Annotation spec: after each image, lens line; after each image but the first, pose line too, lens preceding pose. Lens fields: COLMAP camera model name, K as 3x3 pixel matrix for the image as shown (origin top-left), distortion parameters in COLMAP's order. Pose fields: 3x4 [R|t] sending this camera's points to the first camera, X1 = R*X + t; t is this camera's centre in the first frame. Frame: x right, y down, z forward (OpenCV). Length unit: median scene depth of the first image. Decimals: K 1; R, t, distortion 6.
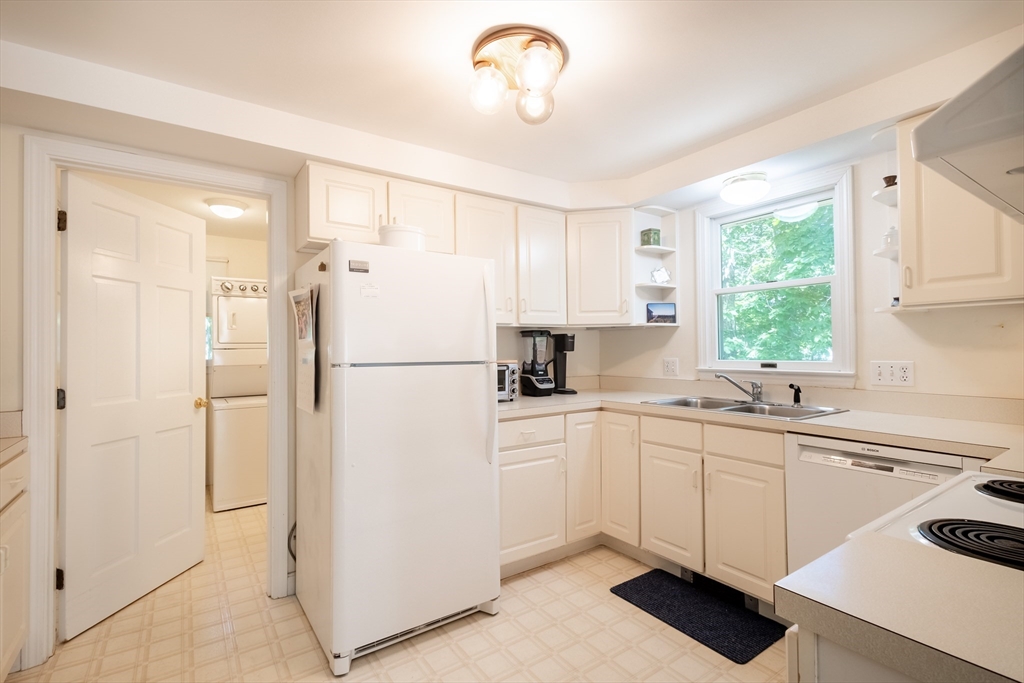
lens RADIAL K [[471.4, 0, 505.8], [0, 471.4, 343.8], [0, 0, 1]] dist [0.005393, 0.000442]
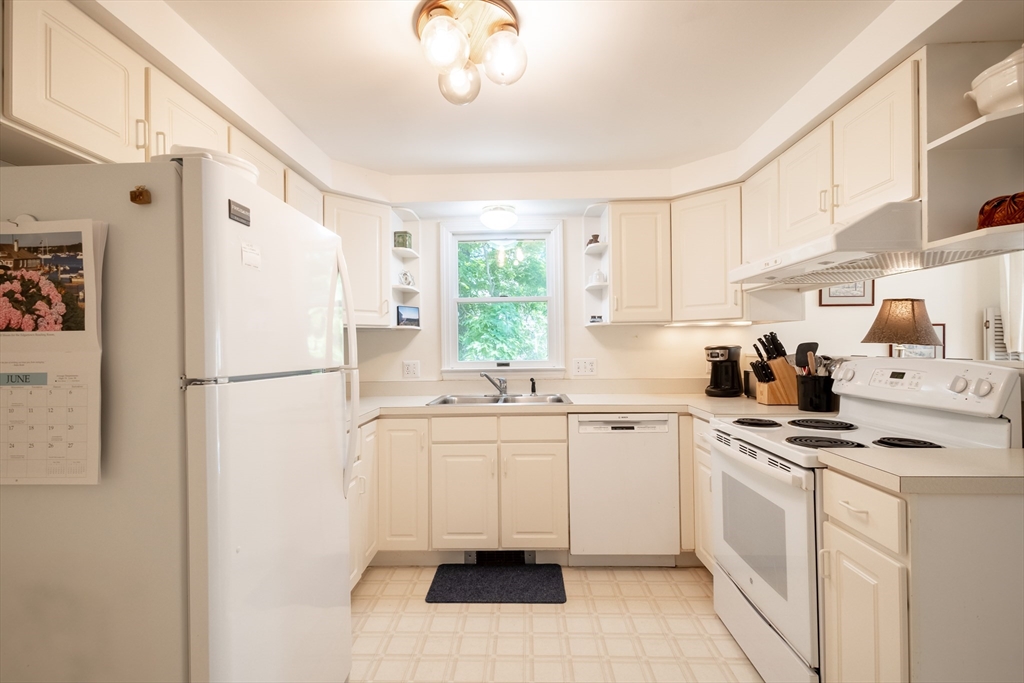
lens RADIAL K [[471.4, 0, 509.1], [0, 471.4, 344.4], [0, 0, 1]] dist [0.005393, 0.000442]
pose [[0.587125, 0.008570, 0.809451, -0.426464], [-0.001538, 0.999954, -0.009471, 0.005184], [-0.809495, 0.004315, 0.587111, 0.271714]]
